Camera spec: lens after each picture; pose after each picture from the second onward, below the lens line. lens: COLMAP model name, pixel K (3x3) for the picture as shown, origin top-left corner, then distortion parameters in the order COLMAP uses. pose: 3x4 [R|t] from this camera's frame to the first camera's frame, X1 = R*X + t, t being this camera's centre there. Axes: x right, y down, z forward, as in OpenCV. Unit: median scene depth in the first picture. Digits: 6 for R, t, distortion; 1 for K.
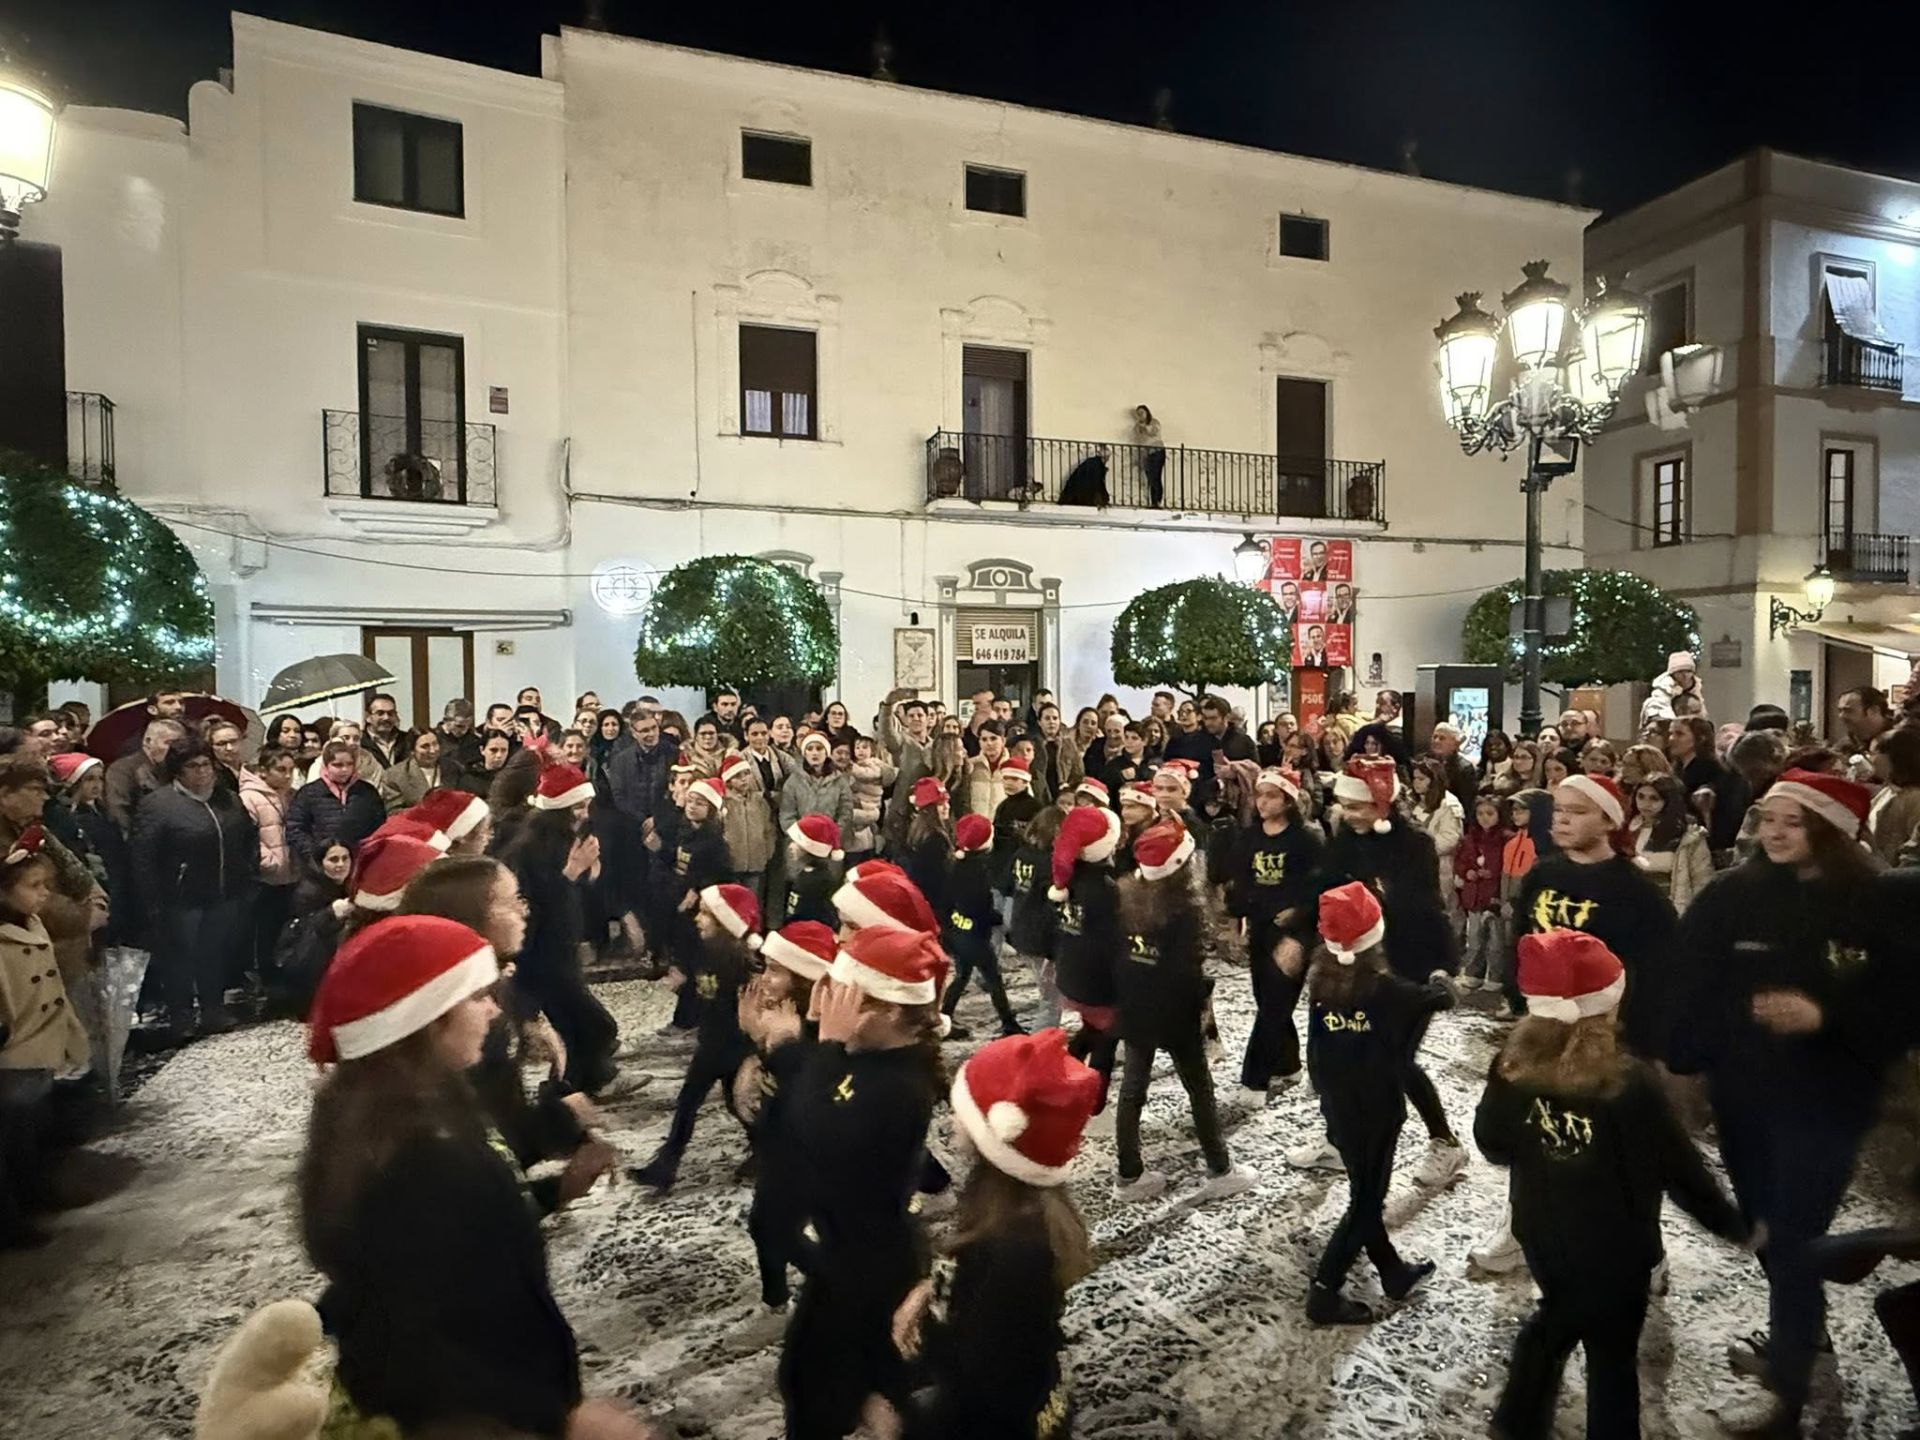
lens RADIAL K [[1074.0, 0, 960.0], [0, 1074.0, 720.0], [0, 0, 1]] dist [-0.009752, 0.015433]
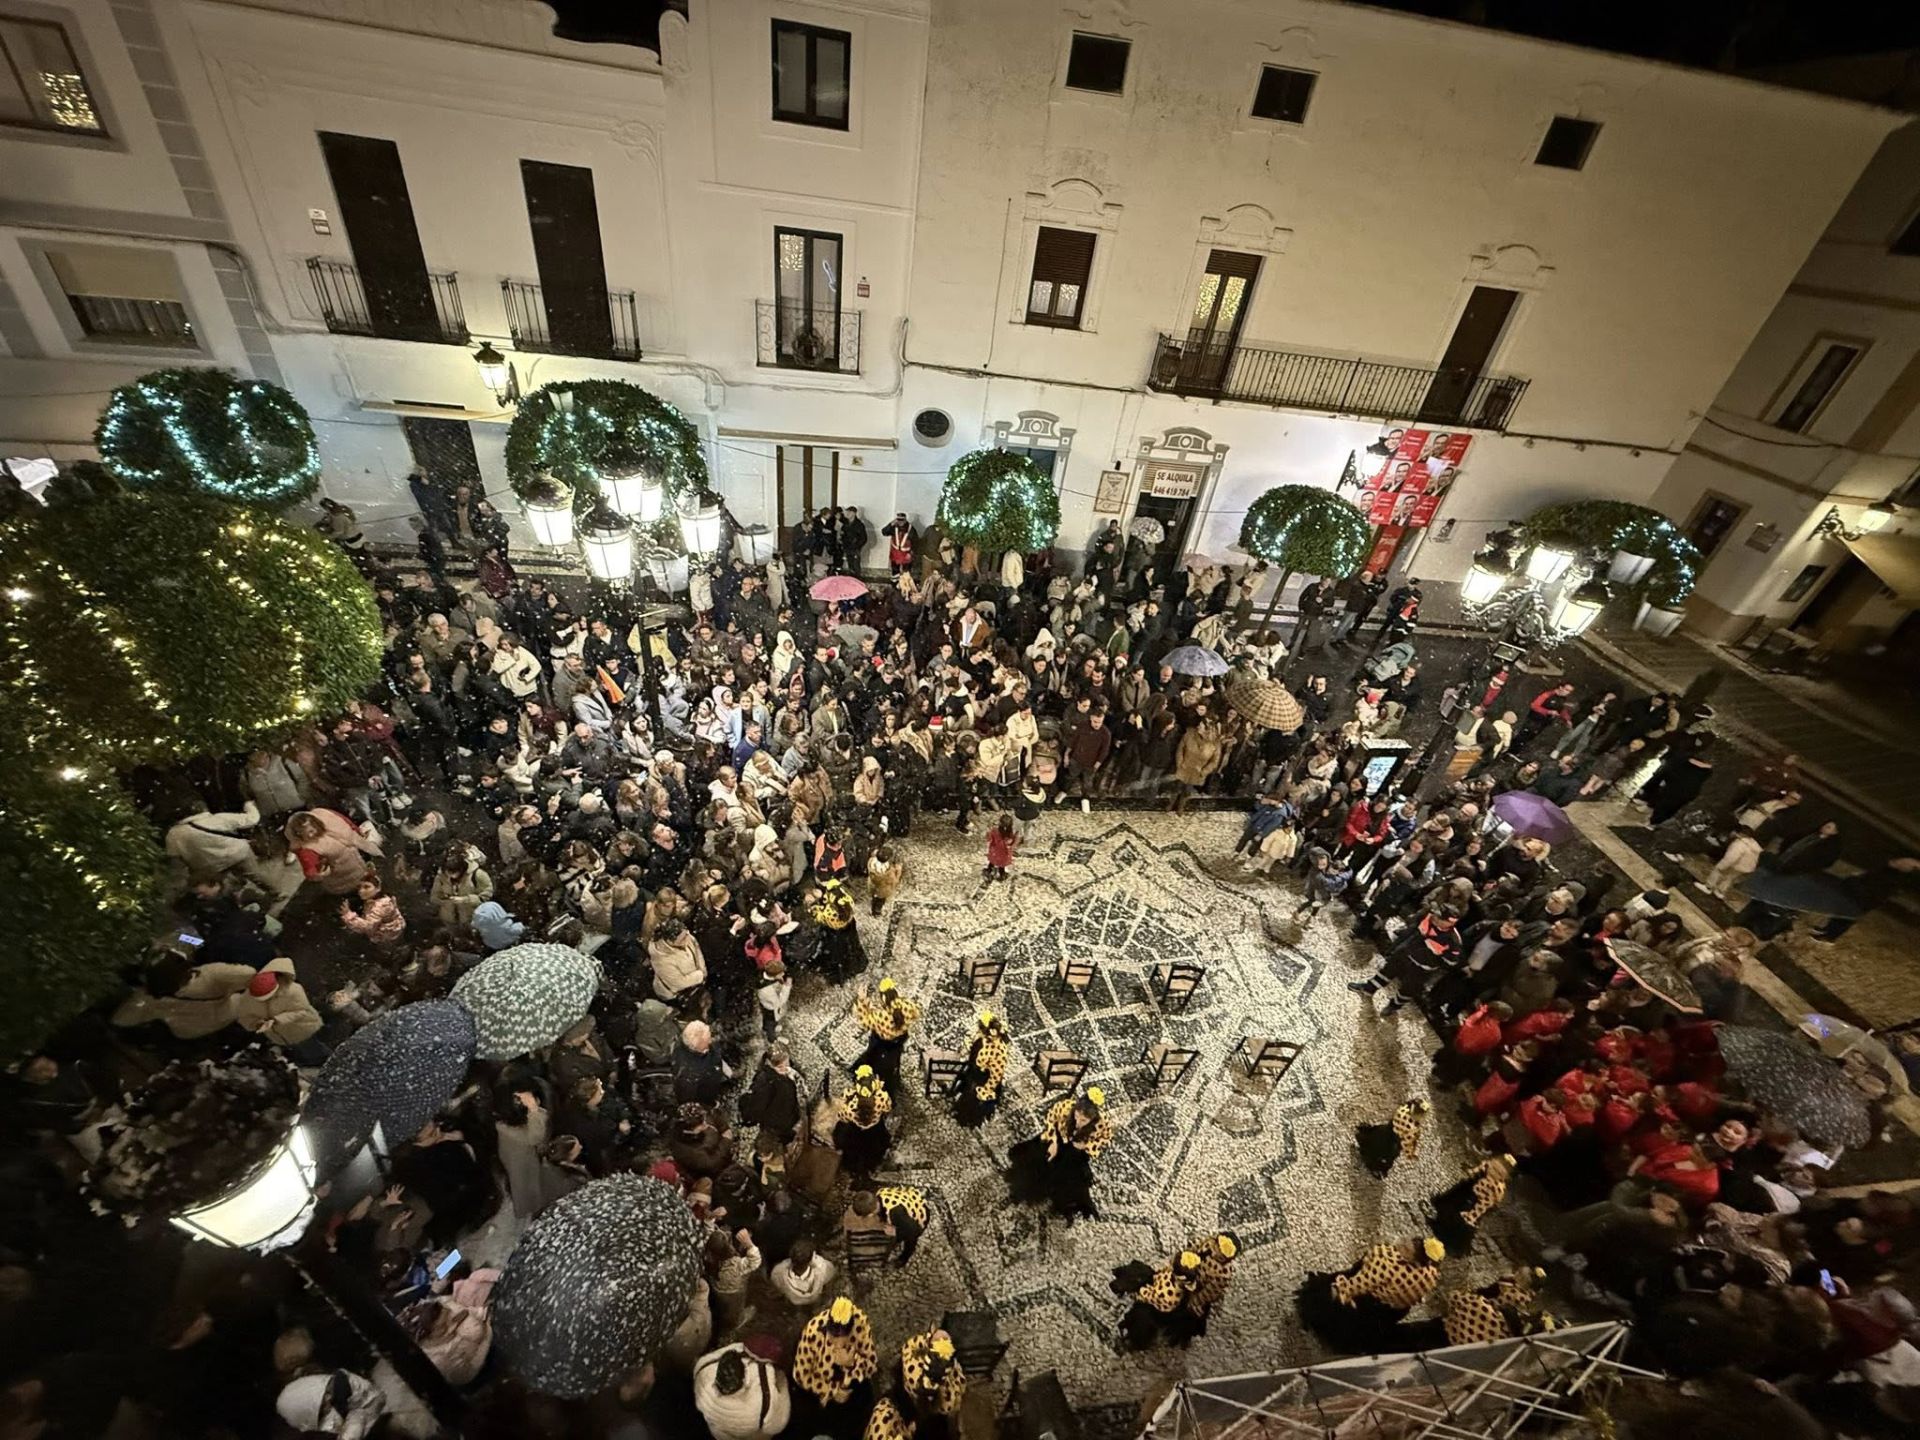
lens RADIAL K [[786.1, 0, 959.3], [0, 786.1, 713.6], [0, 0, 1]] dist [0.001917, 0.000845]
pose [[0.962424, 0.242283, -0.122633, -0.036505], [-0.132660, 0.813540, 0.566175, -0.390226], [0.236941, -0.528632, 0.815112, -0.107428]]
